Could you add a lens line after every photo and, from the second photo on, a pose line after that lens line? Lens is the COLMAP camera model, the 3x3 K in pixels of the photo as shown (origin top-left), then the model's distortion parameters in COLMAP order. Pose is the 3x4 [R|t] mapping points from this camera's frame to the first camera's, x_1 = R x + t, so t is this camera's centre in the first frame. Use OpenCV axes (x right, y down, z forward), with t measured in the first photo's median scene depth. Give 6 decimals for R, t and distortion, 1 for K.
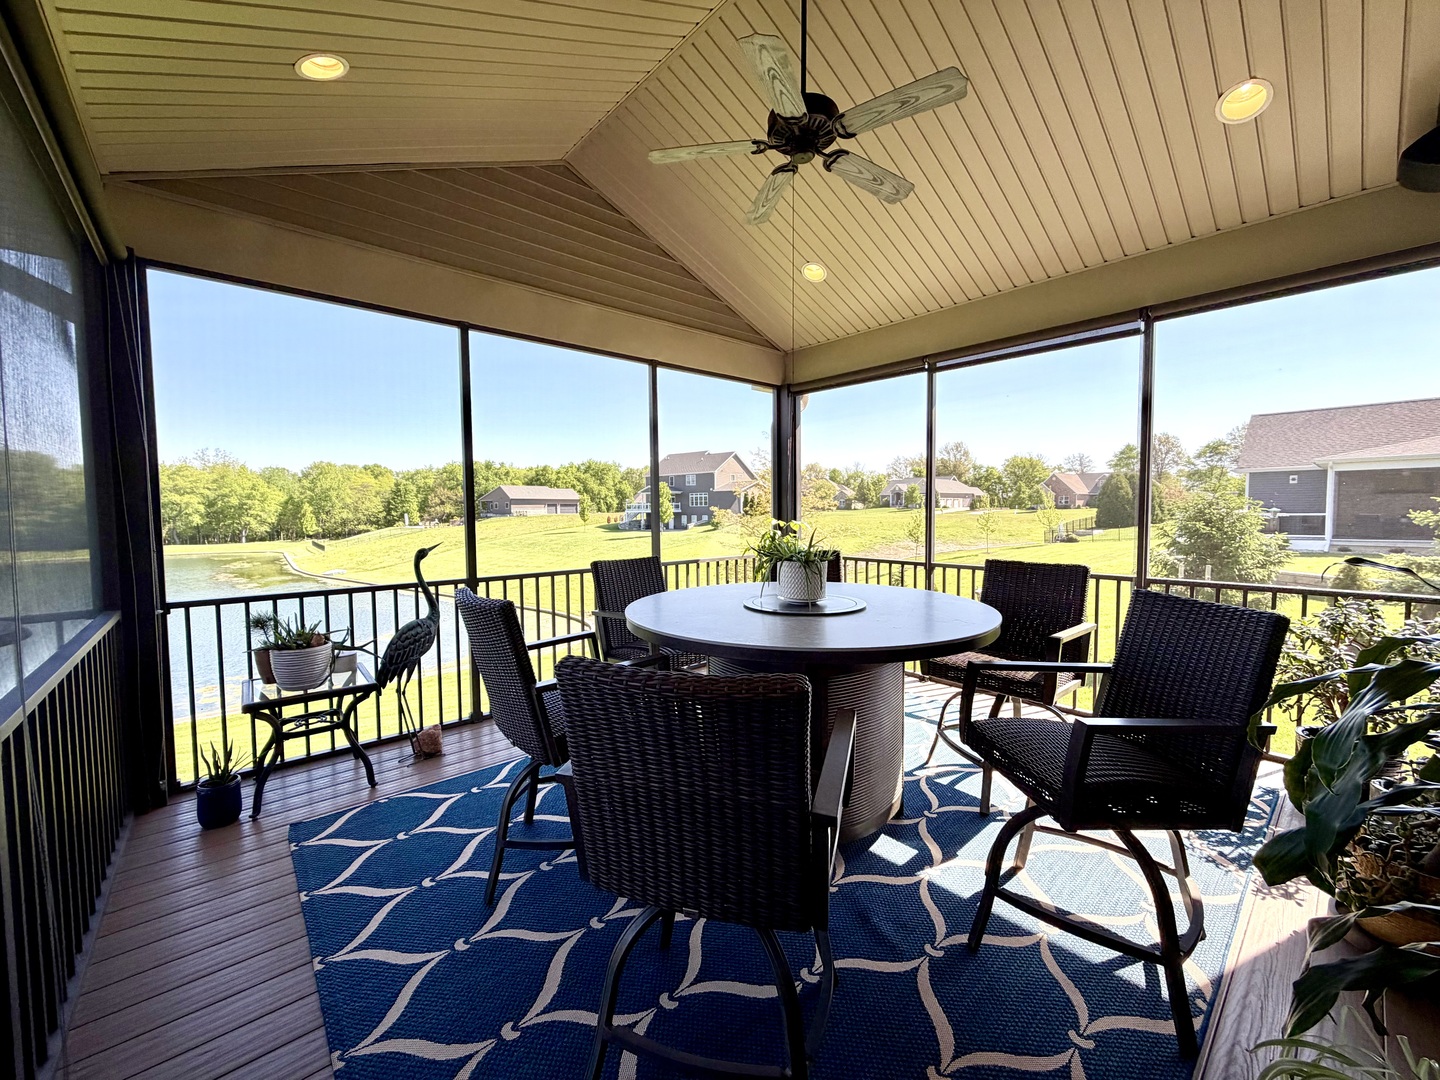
lens RADIAL K [[574.8, 0, 720.7], [0, 574.8, 538.6], [0, 0, 1]] dist [0.002334, -0.000085]
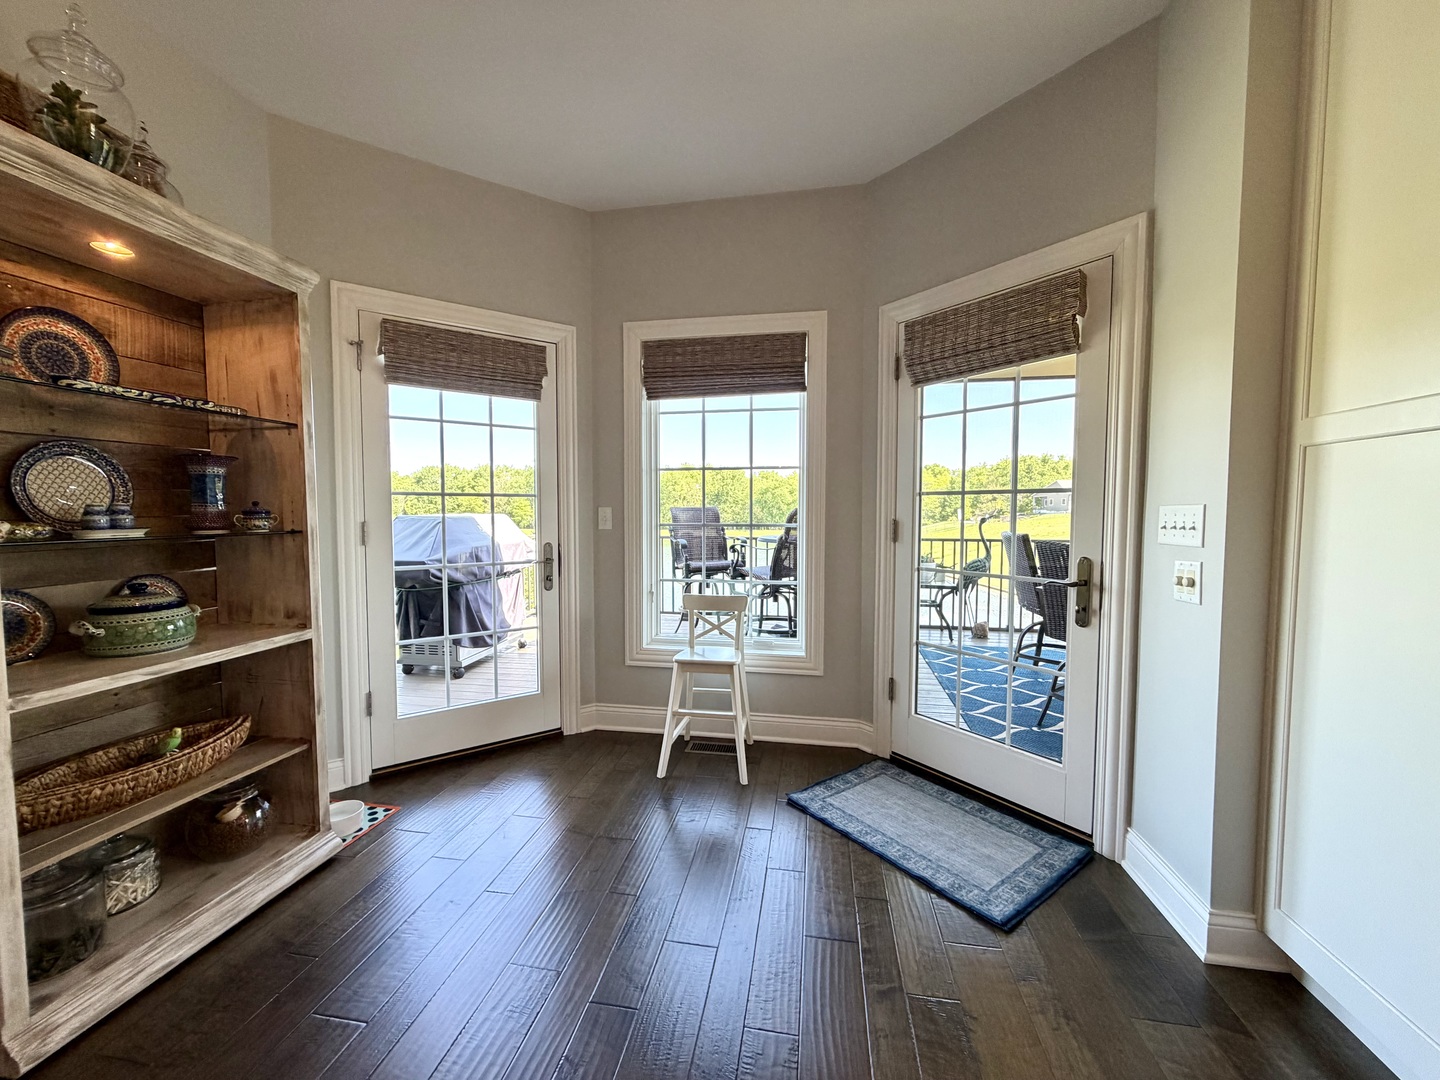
lens RADIAL K [[574.8, 0, 719.3], [0, 574.8, 537.2], [0, 0, 1]] dist [0.002334, -0.000085]
pose [[0.625801, 0.047219, -0.778553, 0.323076], [-0.044548, 0.998700, 0.024763, 0.065968], [0.778710, 0.019186, 0.627091, -0.679905]]
